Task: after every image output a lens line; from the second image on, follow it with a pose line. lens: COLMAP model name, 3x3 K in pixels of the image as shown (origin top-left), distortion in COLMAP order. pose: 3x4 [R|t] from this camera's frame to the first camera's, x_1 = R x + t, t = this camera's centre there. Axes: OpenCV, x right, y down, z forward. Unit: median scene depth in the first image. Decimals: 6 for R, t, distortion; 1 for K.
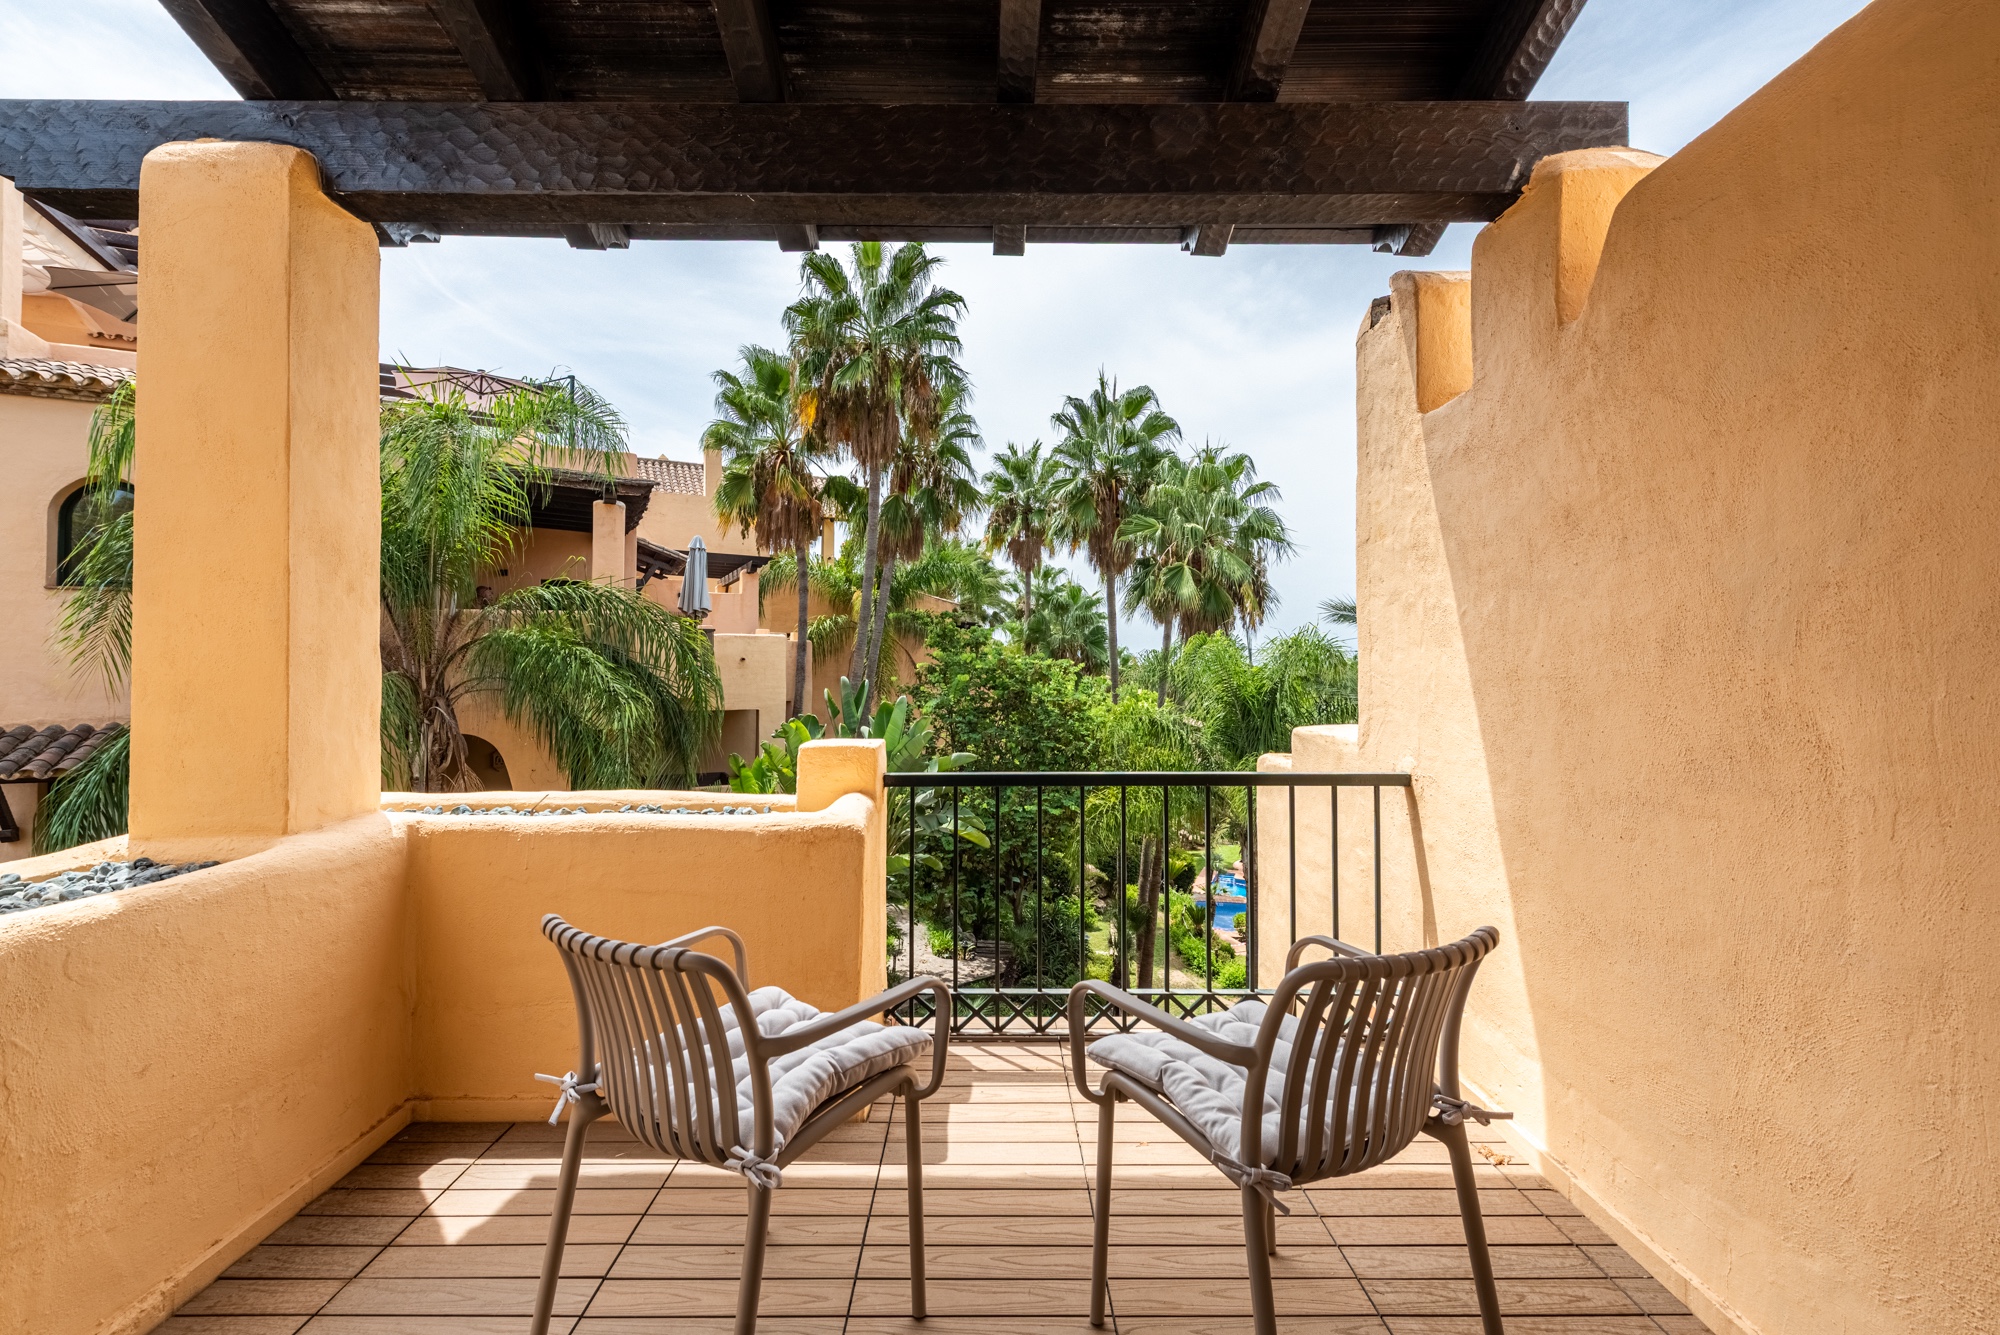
lens RADIAL K [[903.7, 0, 1000.0], [0, 903.7, 667.5], [0, 0, 1]] dist [0.001287, -0.000152]
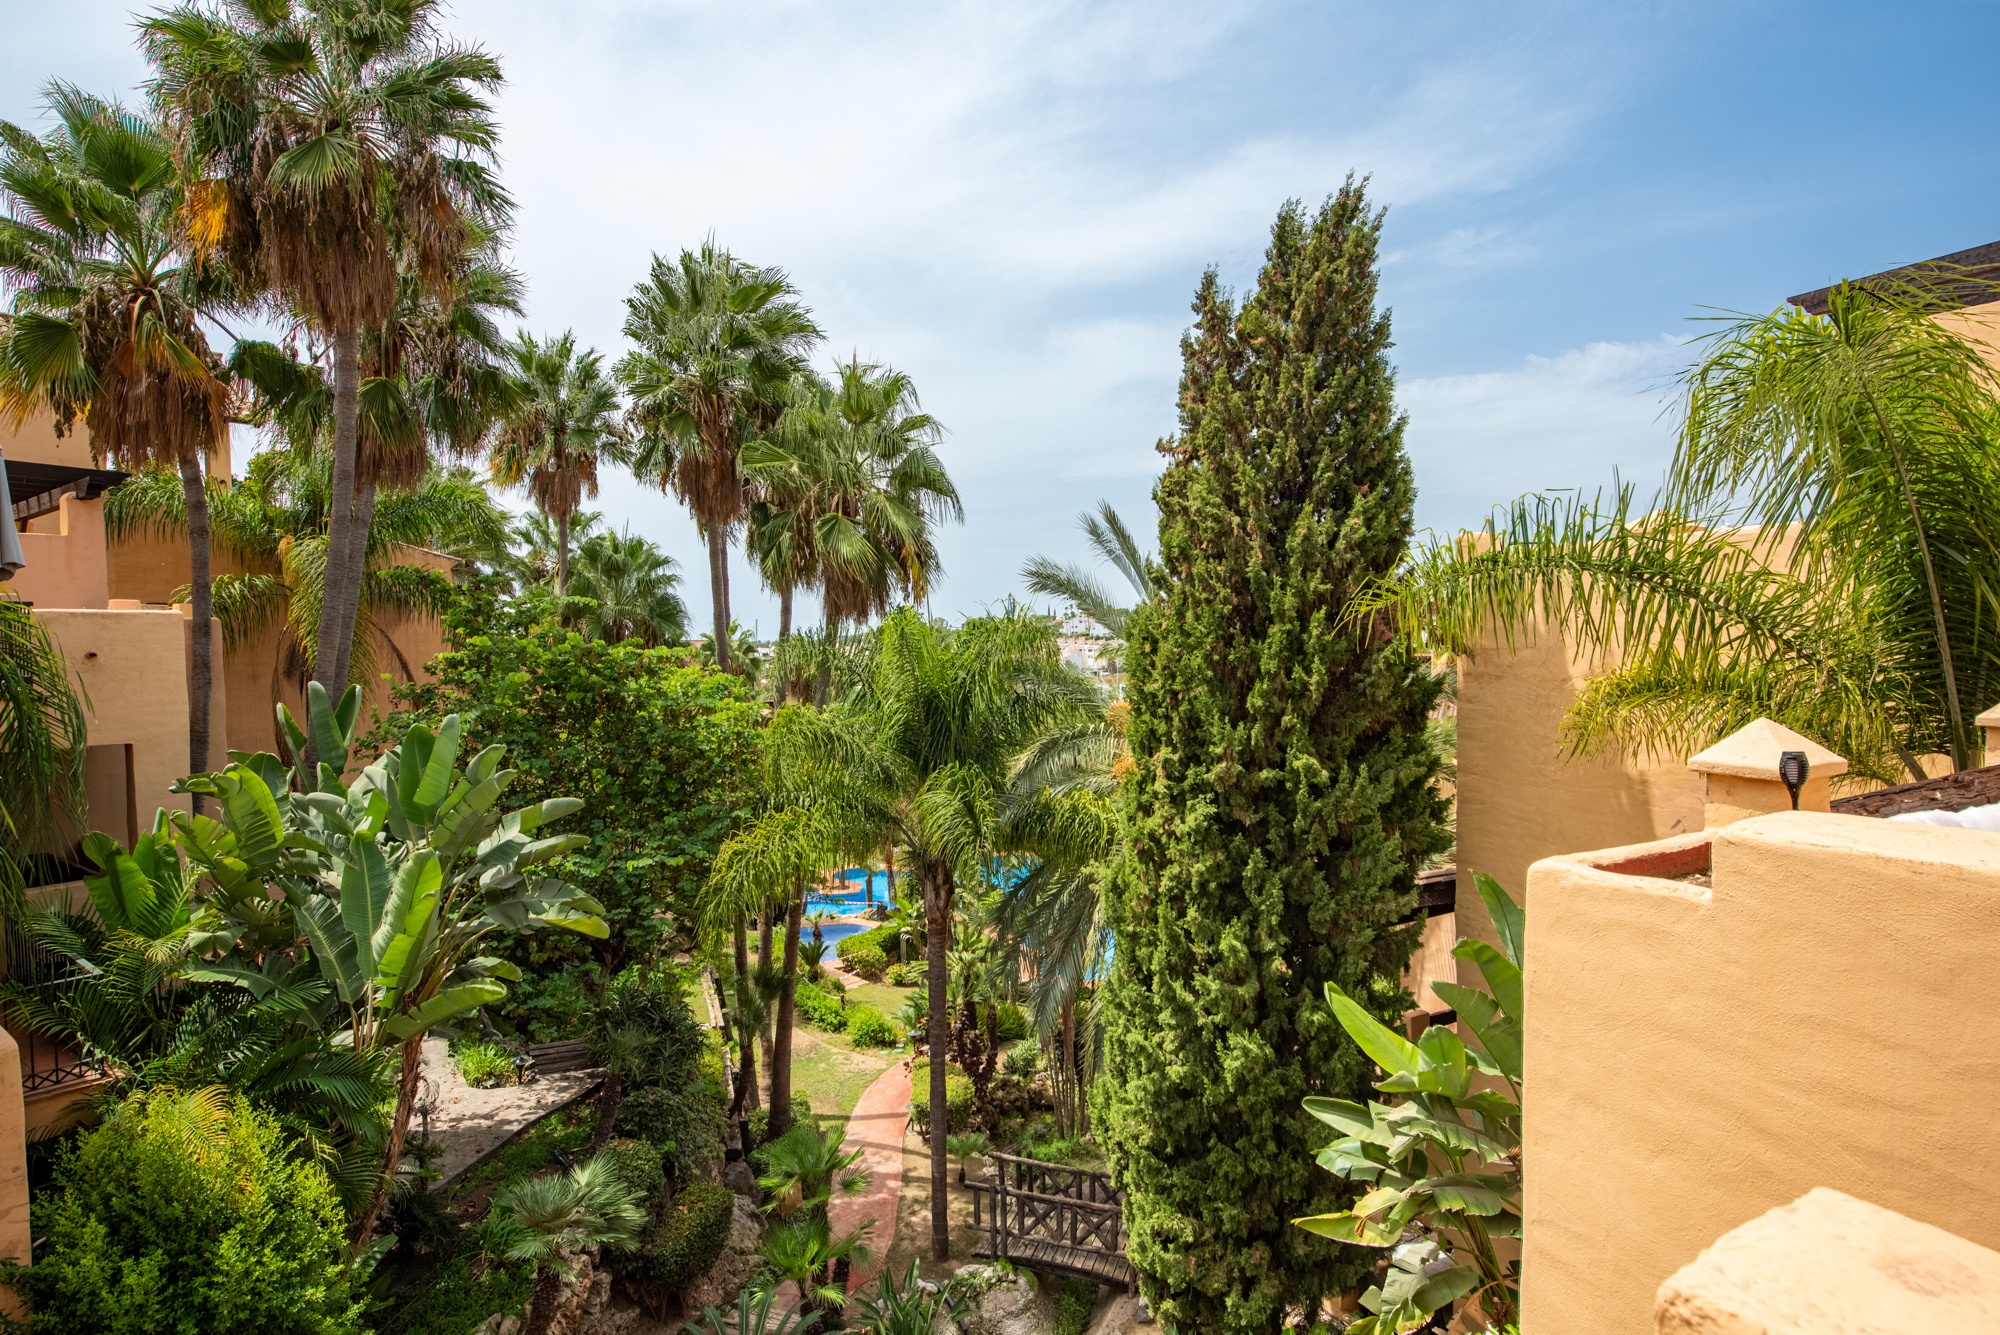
lens RADIAL K [[1024.1, 0, 1000.3], [0, 1024.1, 695.1], [0, 0, 1]] dist [-0.028034, -0.000496]
pose [[0.870856, -0.037973, 0.490069, -0.086446], [0.009400, 0.998116, 0.060635, -0.014038], [-0.491448, -0.048198, 0.869572, 0.164385]]
